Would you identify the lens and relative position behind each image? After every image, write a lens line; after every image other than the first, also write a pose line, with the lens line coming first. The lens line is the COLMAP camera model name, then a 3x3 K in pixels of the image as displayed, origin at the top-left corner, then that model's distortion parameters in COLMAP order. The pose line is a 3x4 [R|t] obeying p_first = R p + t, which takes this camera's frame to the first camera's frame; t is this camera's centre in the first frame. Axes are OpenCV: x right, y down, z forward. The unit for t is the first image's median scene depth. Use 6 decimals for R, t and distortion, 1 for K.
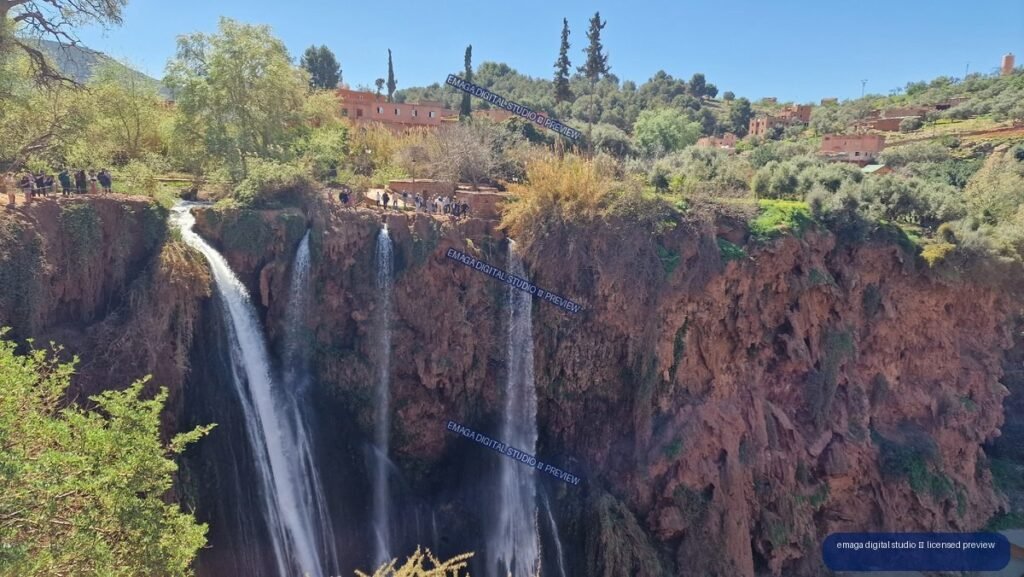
lens RADIAL K [[681.1, 0, 512.5], [0, 681.1, 280.9], [0, 0, 1]] dist [0.100997, -0.092476]
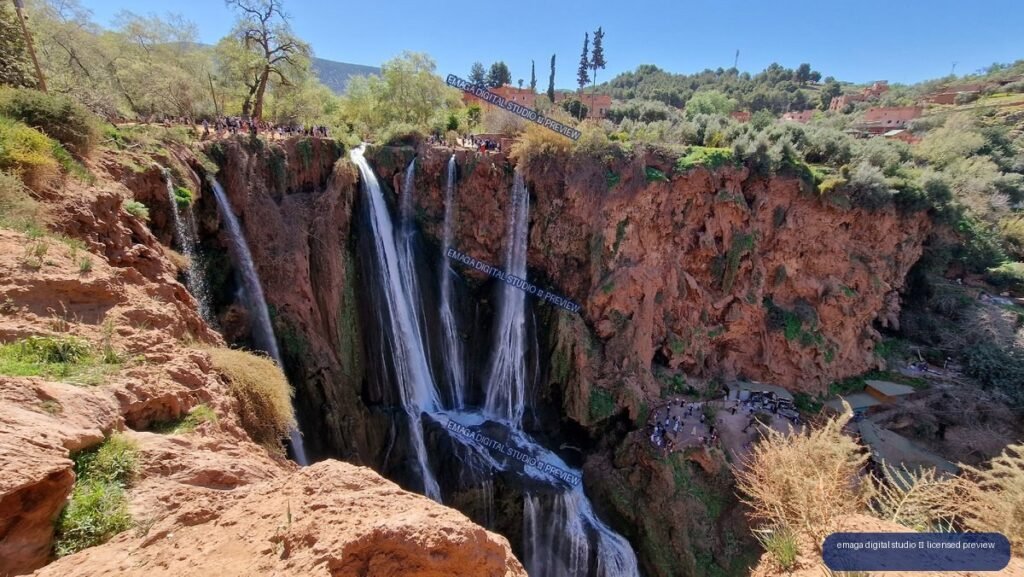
lens RADIAL K [[421.9, 0, 510.2], [0, 421.9, 288.5], [0, 0, 1]] dist [0.001519, -0.001660]
pose [[0.933624, 0.110839, -0.340677, 0.349954], [-0.051612, 0.982630, 0.178255, 0.057662], [0.354517, -0.148840, 0.923127, -0.102799]]
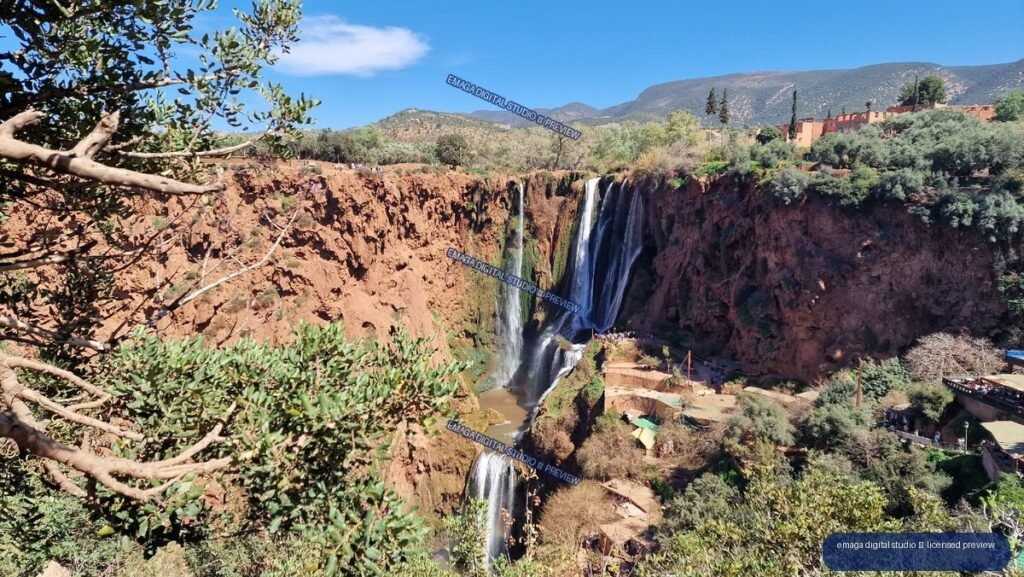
lens RADIAL K [[681.1, 0, 501.7], [0, 681.1, 284.7], [0, 0, 1]] dist [0.100997, -0.092476]
pose [[-0.110195, 0.102050, -0.988657, 2.748088], [-0.152353, 0.981225, 0.118264, 0.115539], [0.982164, 0.163657, -0.092578, 0.641649]]
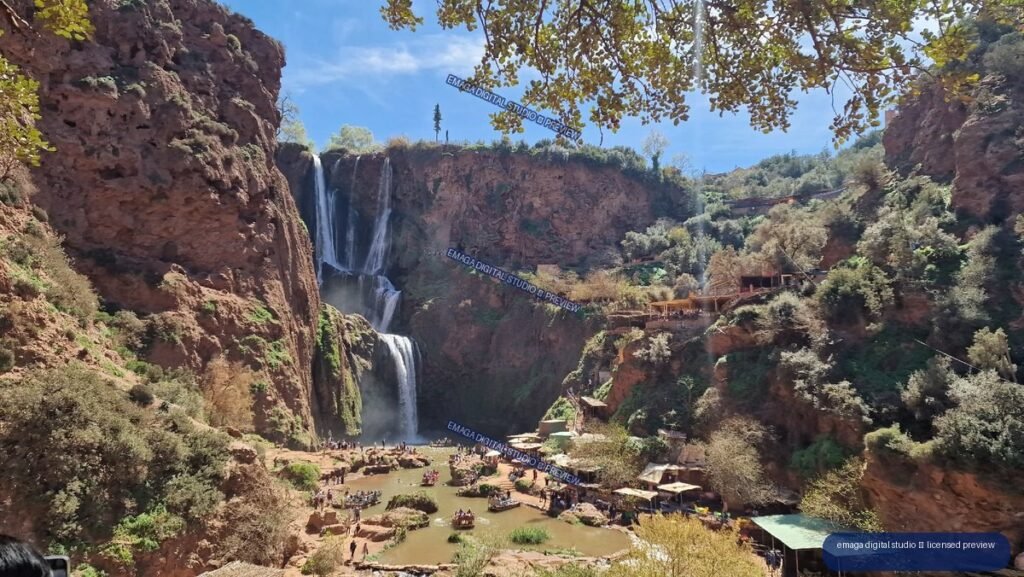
lens RADIAL K [[681.1, 0, 524.9], [0, 681.1, 291.7], [0, 0, 1]] dist [0.100997, -0.092476]
pose [[0.846695, -0.089328, -0.524527, 2.286268], [-0.061148, 0.962939, -0.262696, 1.436523], [0.528554, 0.254497, 0.809853, -1.349485]]
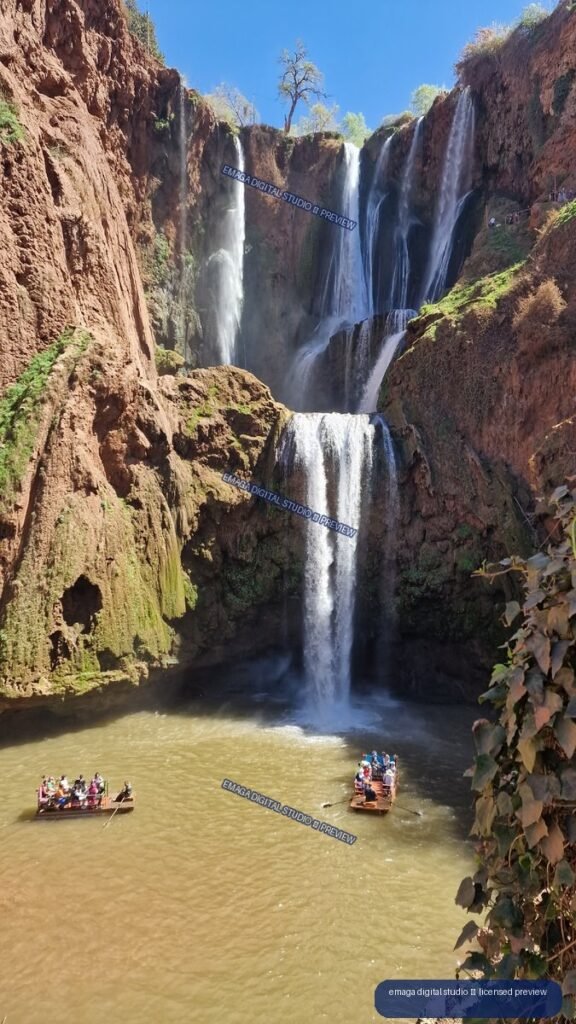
lens RADIAL K [[681.1, 0, 296.8], [0, 681.1, 502.1], [0, 0, 1]] dist [0.100997, -0.092476]
pose [[0.260124, -0.090575, -0.961318, 1.409256], [-0.150224, 0.979671, -0.132954, 1.206508], [0.953818, 0.178997, 0.241230, 0.249129]]
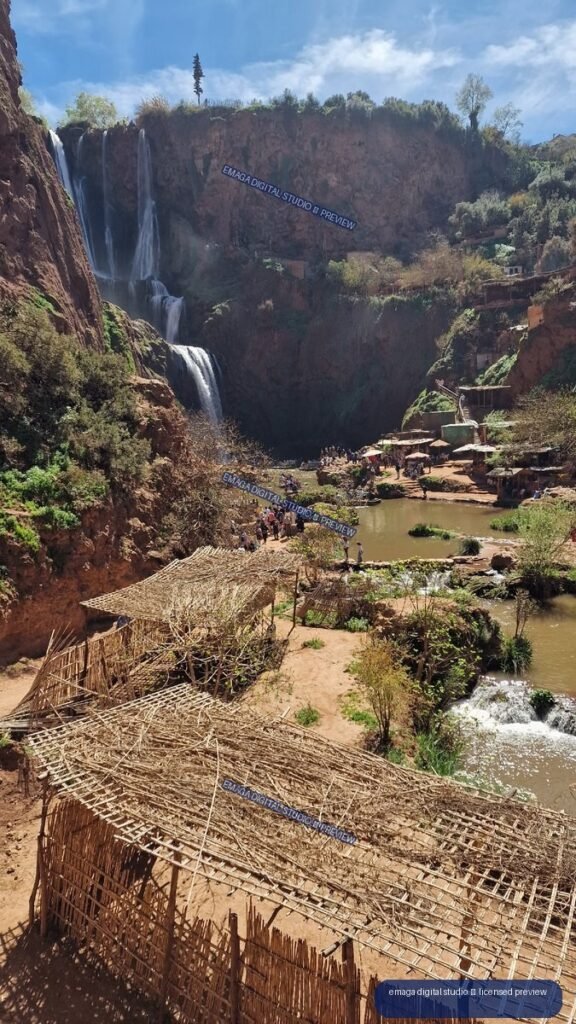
lens RADIAL K [[681.1, 0, 283.2], [0, 681.1, 516.5], [0, 0, 1]] dist [0.100997, -0.092476]
pose [[0.857188, -0.005292, -0.514976, 1.880970], [-0.004529, 0.999831, -0.017812, 1.522389], [0.514984, 0.017601, 0.857019, -1.176798]]
